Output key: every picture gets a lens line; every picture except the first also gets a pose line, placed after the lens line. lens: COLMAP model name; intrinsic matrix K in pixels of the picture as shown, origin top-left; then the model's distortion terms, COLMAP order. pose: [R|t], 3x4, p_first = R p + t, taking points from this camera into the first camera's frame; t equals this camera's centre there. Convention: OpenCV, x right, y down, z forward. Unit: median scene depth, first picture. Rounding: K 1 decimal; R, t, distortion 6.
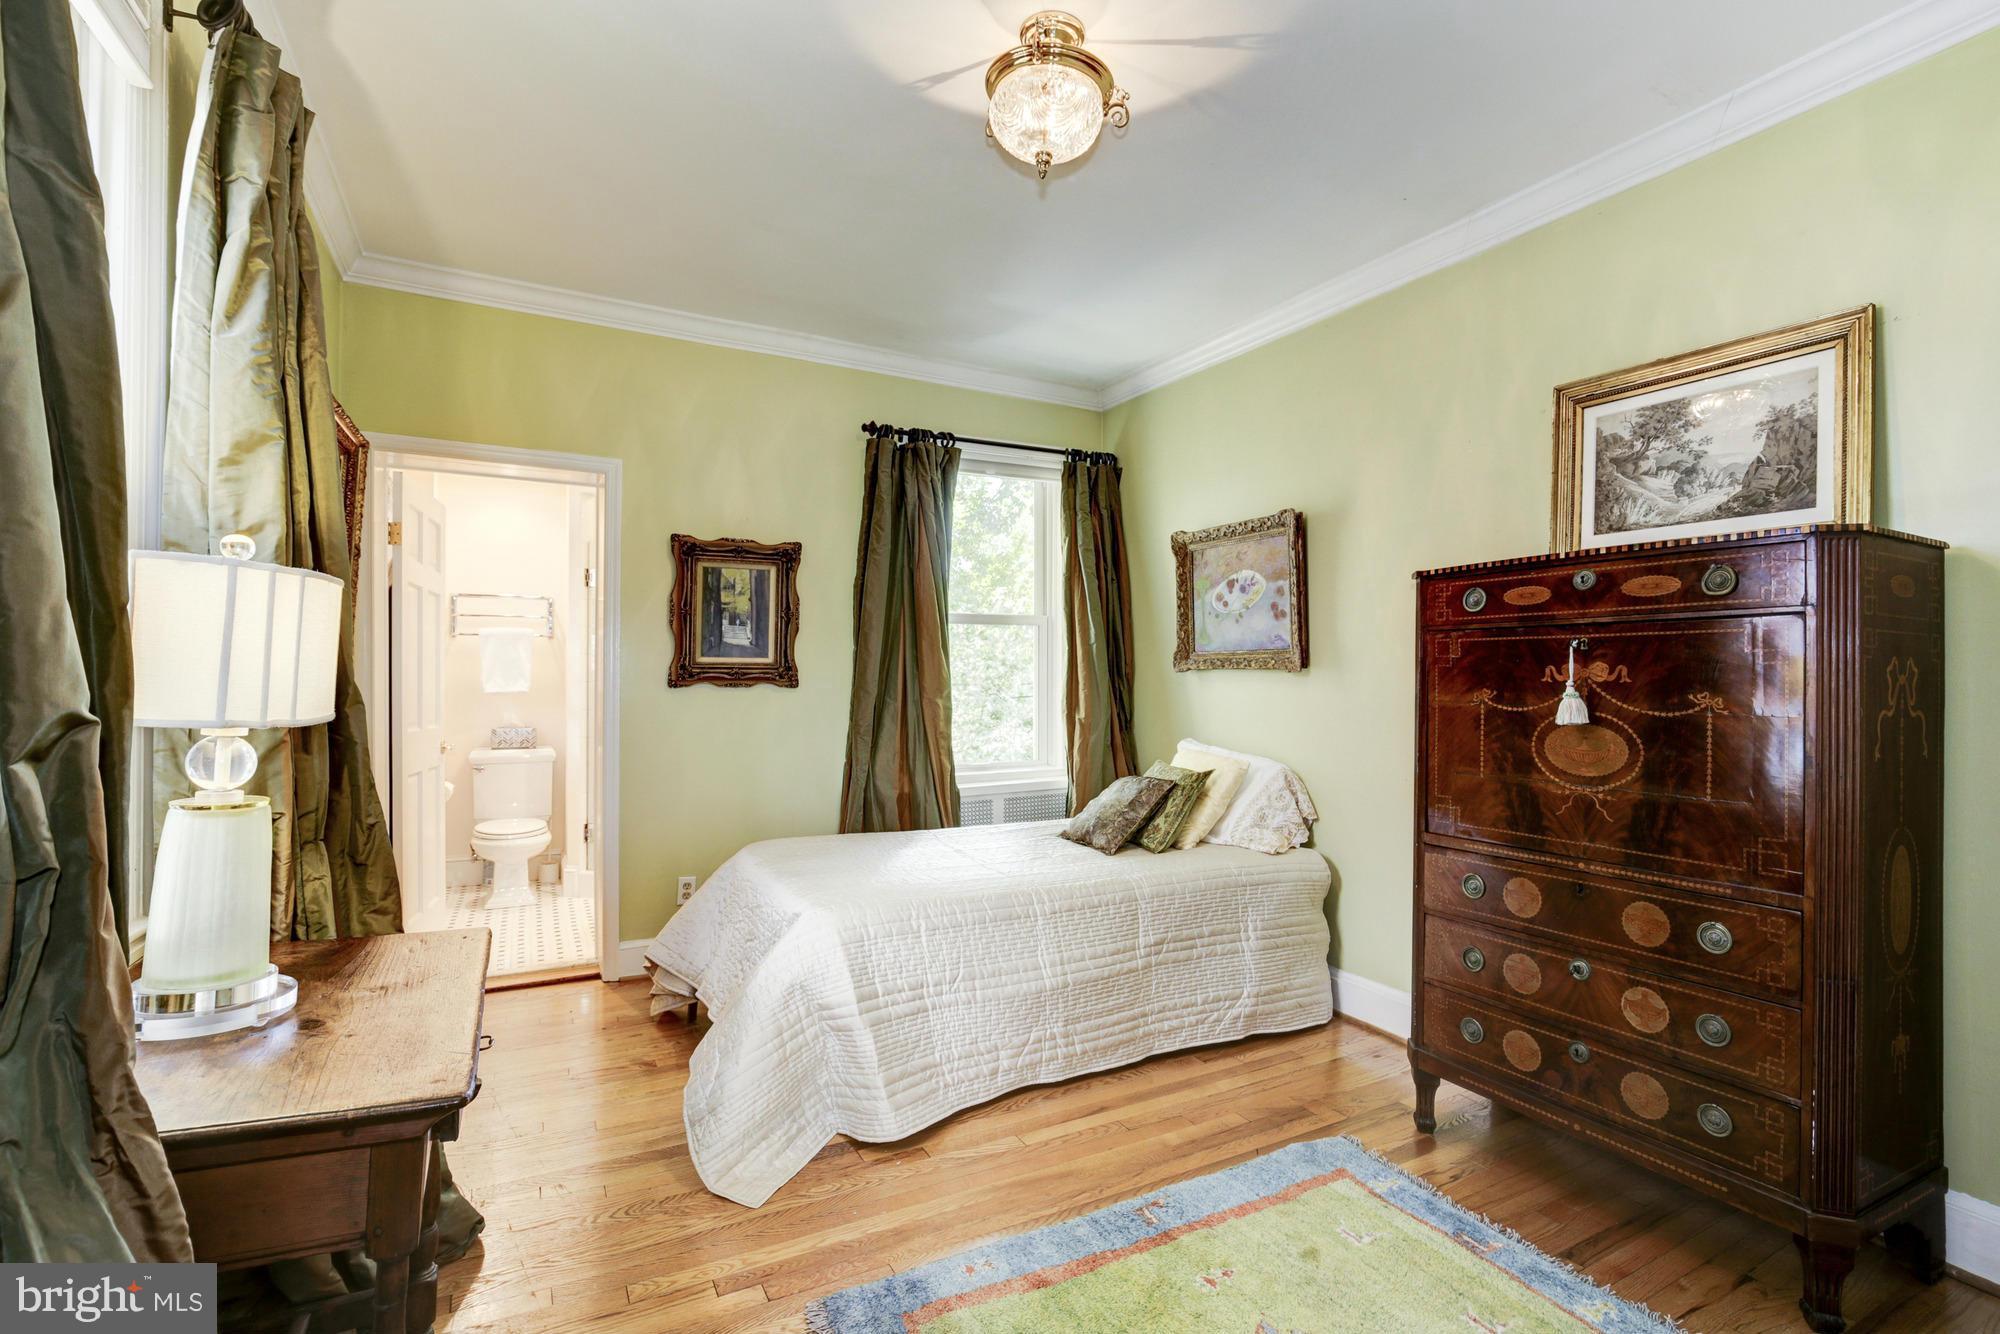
lens RADIAL K [[934.1, 0, 1011.0], [0, 934.1, 666.8], [0, 0, 1]] dist [-0.018718, 0.002972]
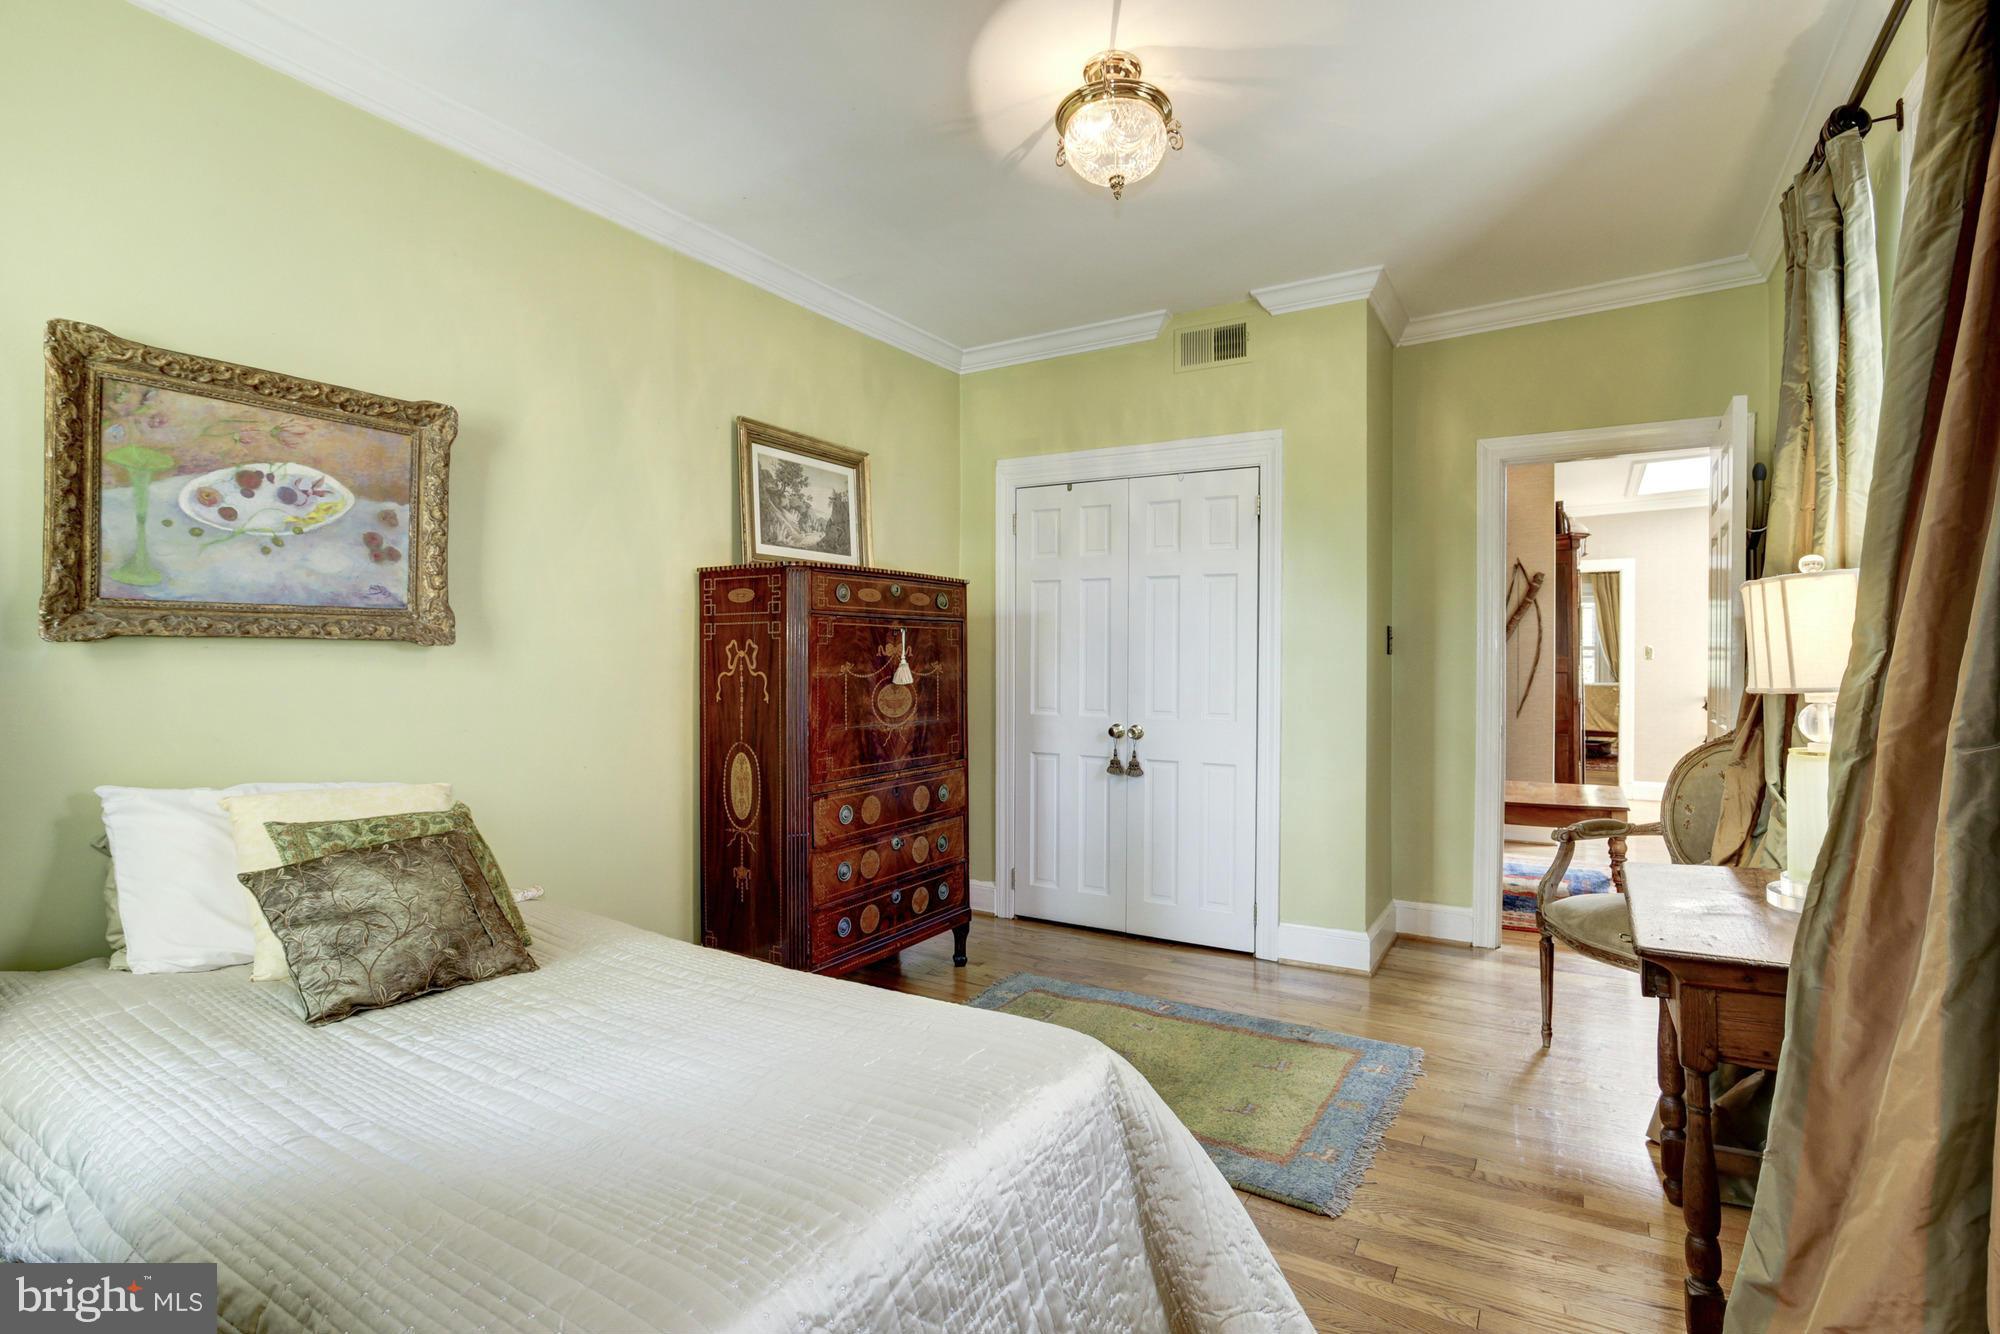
lens RADIAL K [[934.1, 0, 1014.4], [0, 934.1, 668.5], [0, 0, 1]] dist [-0.018718, 0.002972]
pose [[-0.508186, -0.017047, 0.861079, -0.712877], [-0.012245, 0.999846, 0.012567, 0.013228], [-0.861161, -0.004158, -0.508316, 1.411856]]
